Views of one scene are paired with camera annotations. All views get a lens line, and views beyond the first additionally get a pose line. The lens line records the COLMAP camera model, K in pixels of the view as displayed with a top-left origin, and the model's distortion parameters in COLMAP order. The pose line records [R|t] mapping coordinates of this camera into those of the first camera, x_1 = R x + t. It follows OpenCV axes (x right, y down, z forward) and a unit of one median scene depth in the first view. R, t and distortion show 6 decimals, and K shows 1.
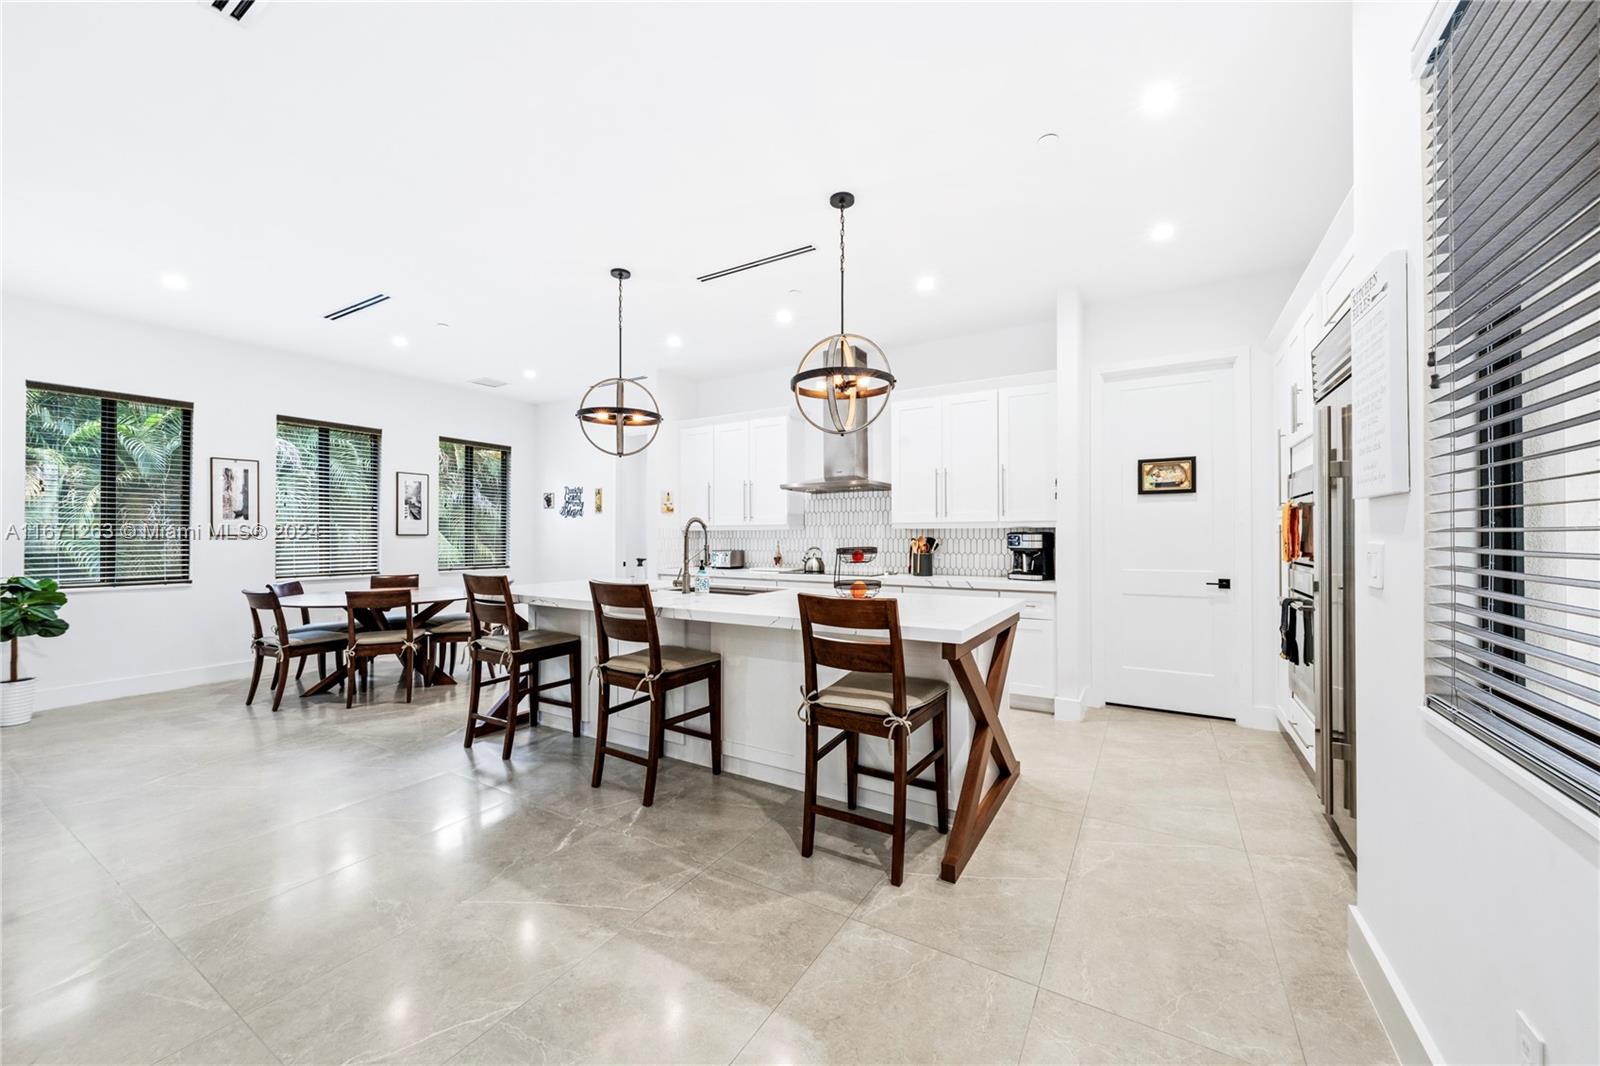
lens RADIAL K [[596.6, 0, 809.8], [0, 596.6, 539.1], [0, 0, 1]] dist [0.005763, -0.000022]
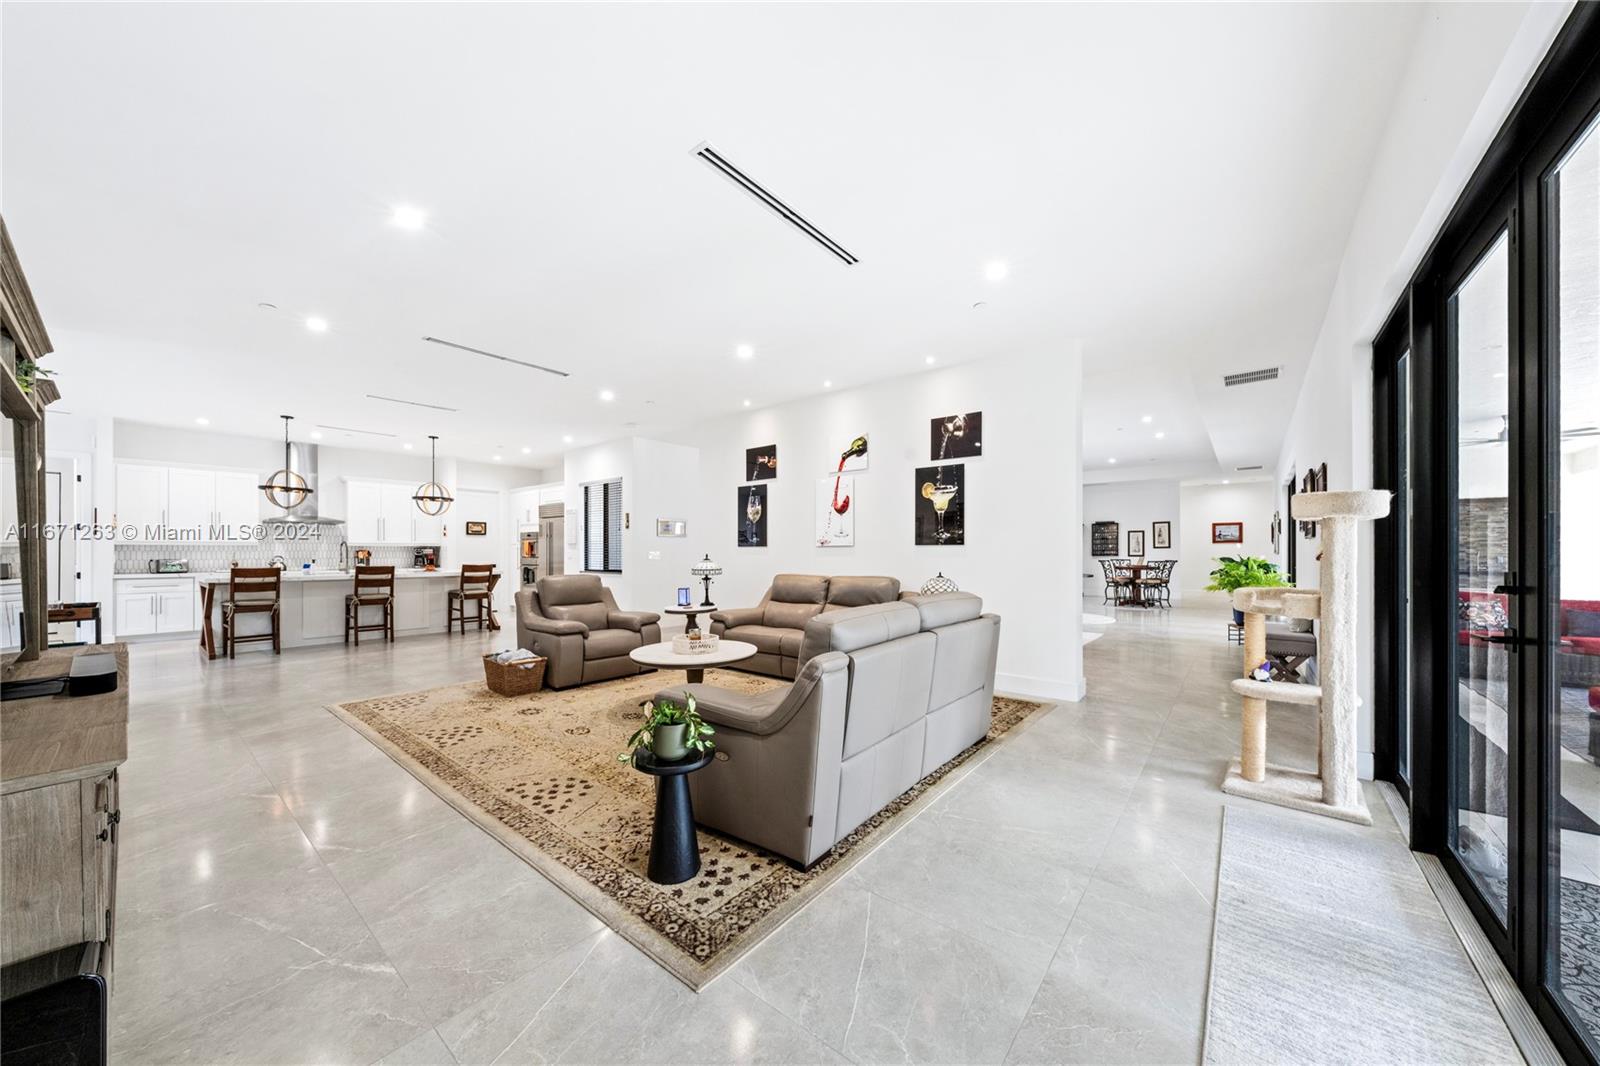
lens RADIAL K [[549.8, 0, 802.8], [0, 549.8, 546.5], [0, 0, 1]] dist [0.000074, -0.000064]
pose [[0.143703, 0.008713, 0.989583, -1.588886], [0.004886, 0.999943, -0.009514, 0.010738], [-0.989609, 0.006203, 0.143652, -0.815005]]
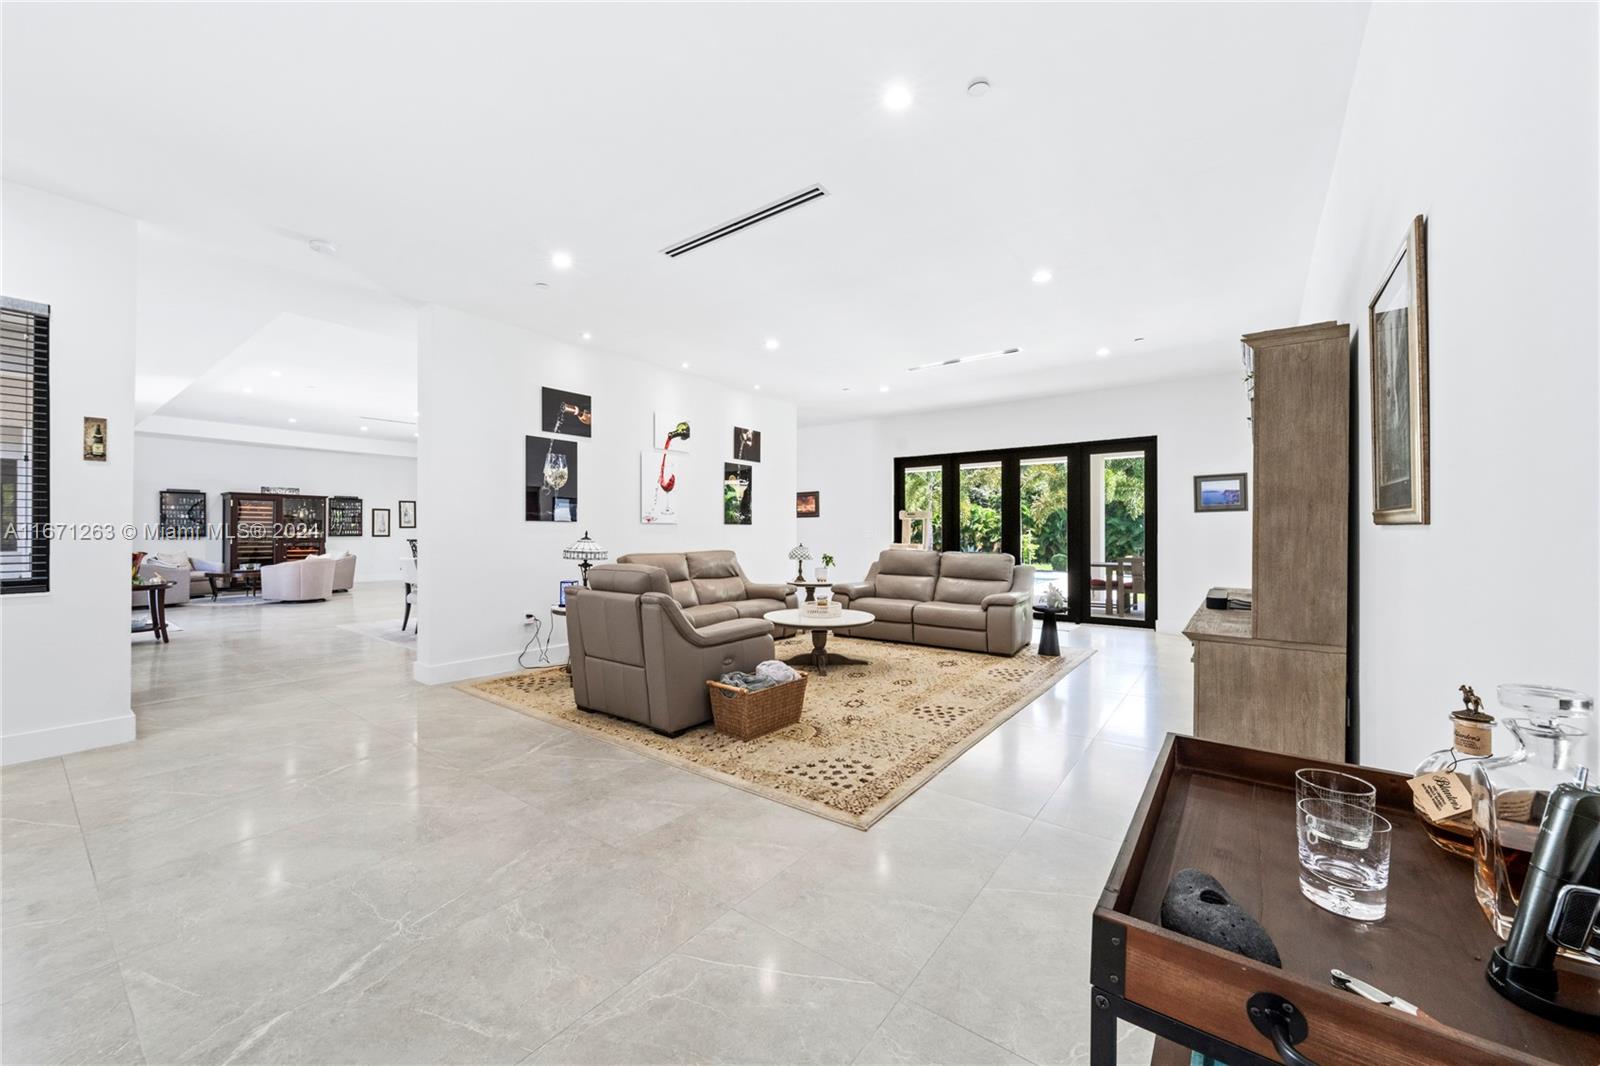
lens RADIAL K [[599.3, 0, 800.0], [0, 599.3, 533.0], [0, 0, 1]] dist [-0.002135, -0.000105]
pose [[-0.994116, -0.001182, 0.108312, -0.770600], [-0.000627, 0.999987, 0.005156, 0.013006], [-0.108316, 0.005058, -0.994104, 0.655945]]
